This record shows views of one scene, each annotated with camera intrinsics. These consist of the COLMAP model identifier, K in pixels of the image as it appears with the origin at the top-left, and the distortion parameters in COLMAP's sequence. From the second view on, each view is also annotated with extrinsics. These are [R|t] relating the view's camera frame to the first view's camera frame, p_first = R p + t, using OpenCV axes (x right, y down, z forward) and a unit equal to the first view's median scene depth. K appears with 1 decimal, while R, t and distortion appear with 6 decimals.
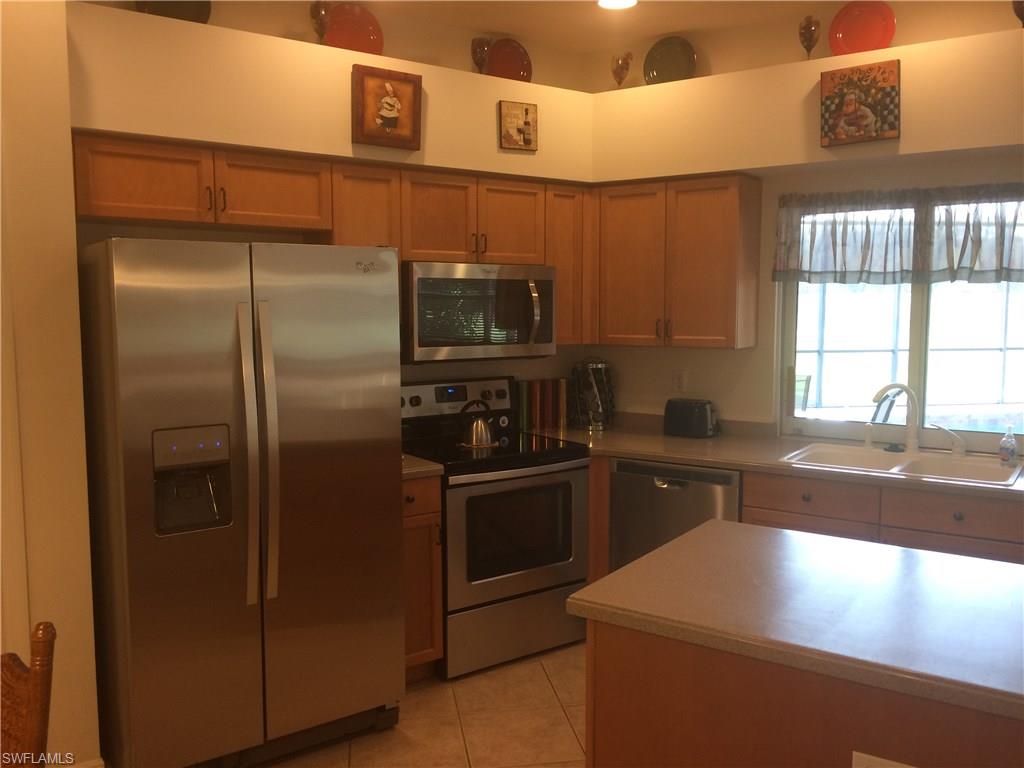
lens RADIAL K [[874.4, 0, 515.2], [0, 874.4, 386.3], [0, 0, 1]] dist [0.078239, -0.084832]
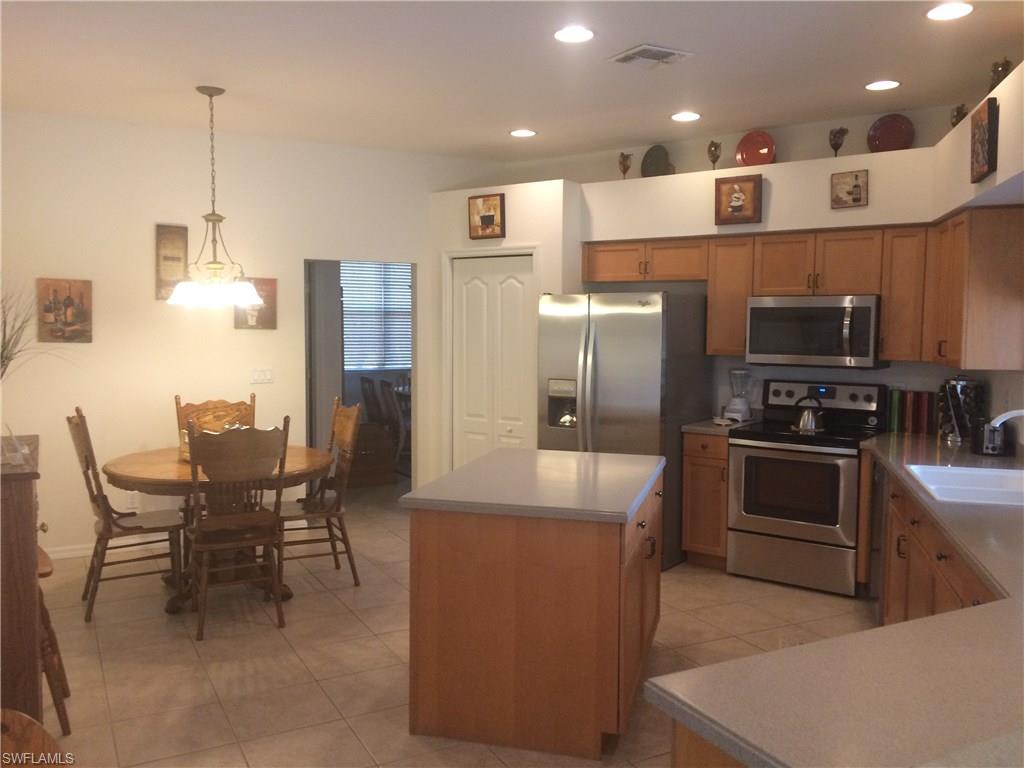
lens RADIAL K [[874.4, 0, 514.5], [0, 874.4, 386.7], [0, 0, 1]] dist [0.078239, -0.084832]
pose [[0.314271, 0.076426, -0.946252, 1.157243], [-0.100762, 0.993809, 0.046802, -0.017438], [0.943971, 0.080638, 0.320027, 0.140726]]
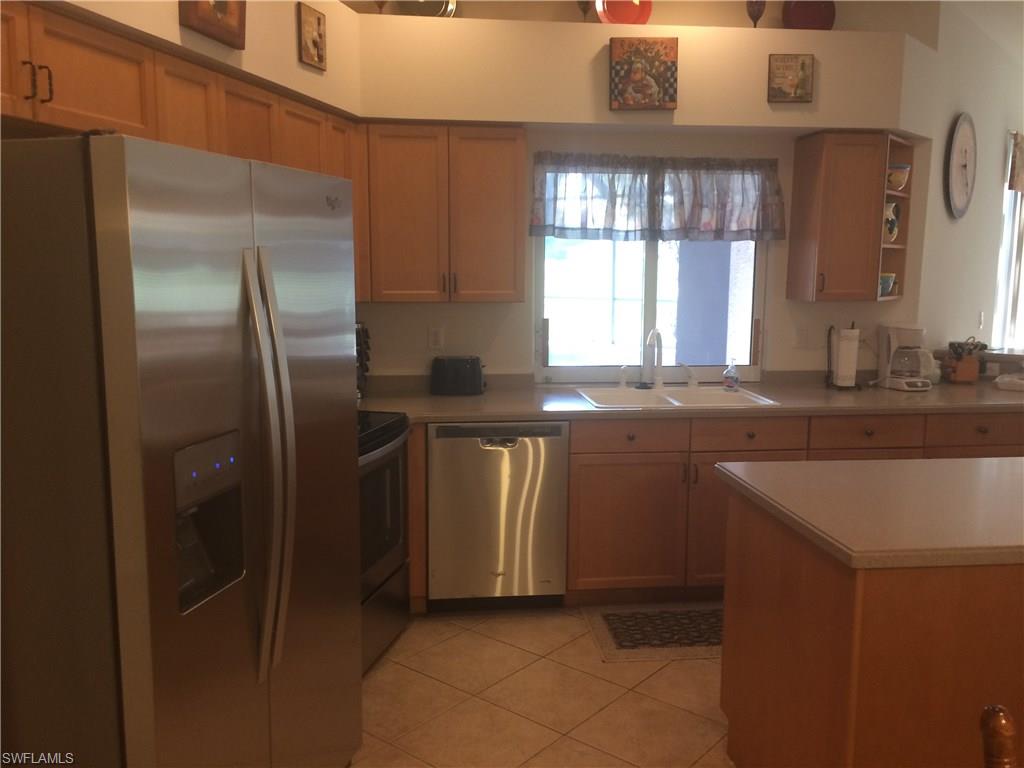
lens RADIAL K [[874.4, 0, 518.1], [0, 874.4, 385.2], [0, 0, 1]] dist [0.078239, -0.084832]
pose [[0.758497, -0.087603, 0.645762, -0.431187], [0.057095, 0.996046, 0.068060, -0.017702], [-0.649171, -0.014753, 0.760499, 0.249750]]
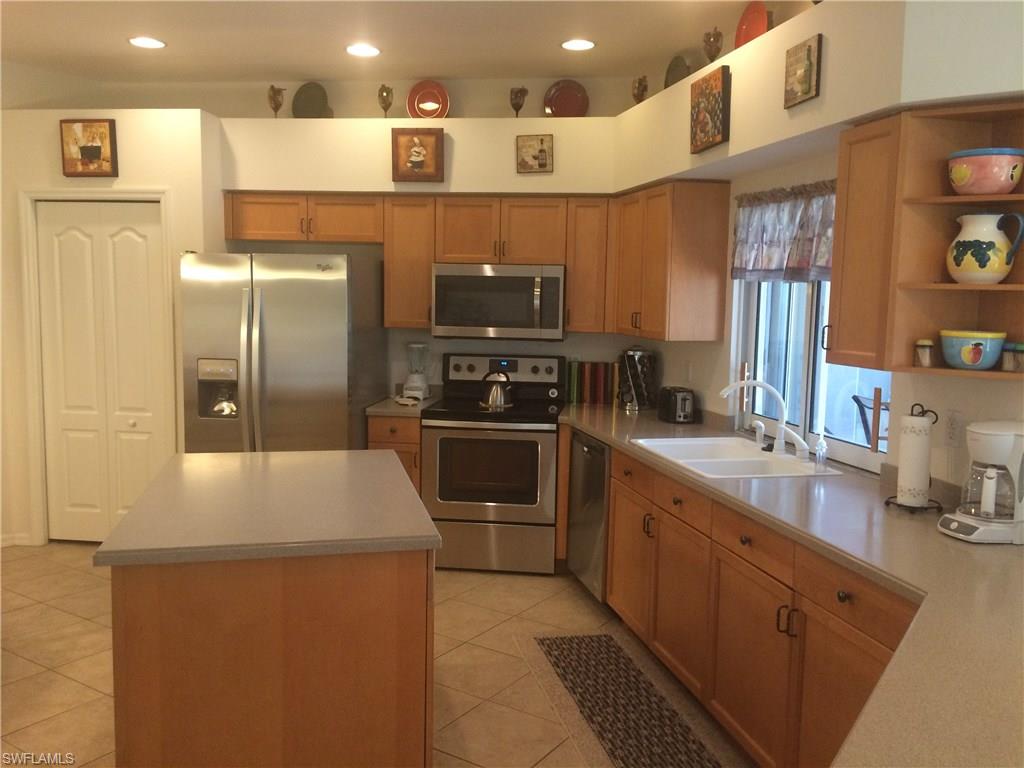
lens RADIAL K [[874.4, 0, 516.1], [0, 874.4, 386.0], [0, 0, 1]] dist [0.078239, -0.084832]
pose [[0.731665, 0.086769, -0.676119, 0.892021], [-0.086271, 0.995677, 0.034420, -0.008478], [0.676183, 0.033145, 0.735988, 0.077631]]
